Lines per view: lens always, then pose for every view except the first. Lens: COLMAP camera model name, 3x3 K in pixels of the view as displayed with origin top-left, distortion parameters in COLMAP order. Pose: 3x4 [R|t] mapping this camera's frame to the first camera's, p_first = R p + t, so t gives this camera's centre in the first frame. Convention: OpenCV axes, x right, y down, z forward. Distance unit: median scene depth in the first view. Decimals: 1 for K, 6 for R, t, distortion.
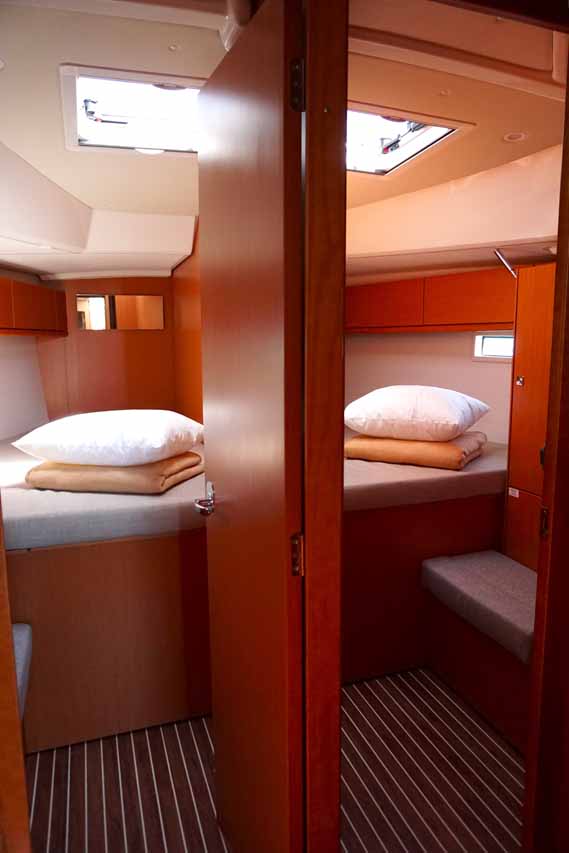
lens RADIAL K [[575.5, 0, 282.9], [0, 575.5, 425.9], [0, 0, 1]] dist [-0.017729, 0.004922]
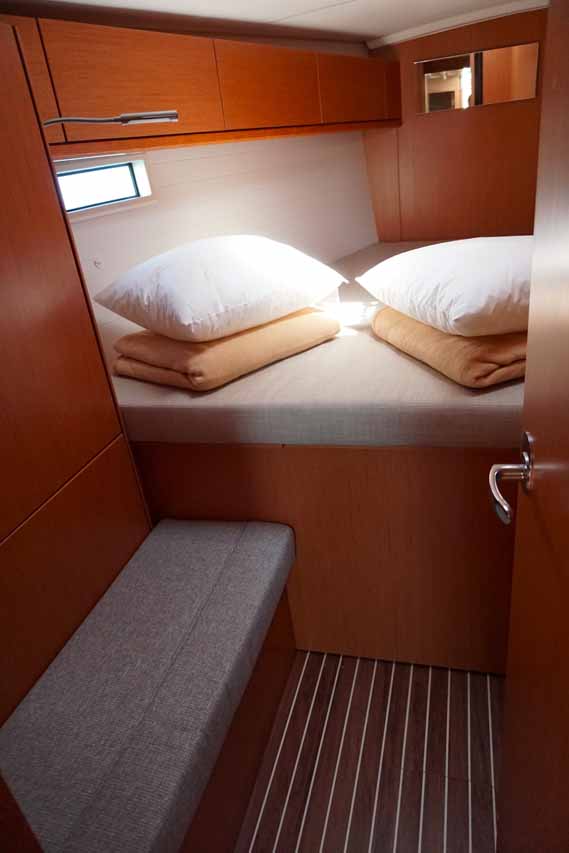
lens RADIAL K [[575.5, 0, 286.3], [0, 575.5, 420.3], [0, 0, 1]] dist [-0.017729, 0.004922]
pose [[0.813085, 0.158453, -0.560166, -0.006129], [0.035257, 0.947074, 0.319073, -0.033320], [0.581077, -0.279184, 0.764465, 0.217198]]
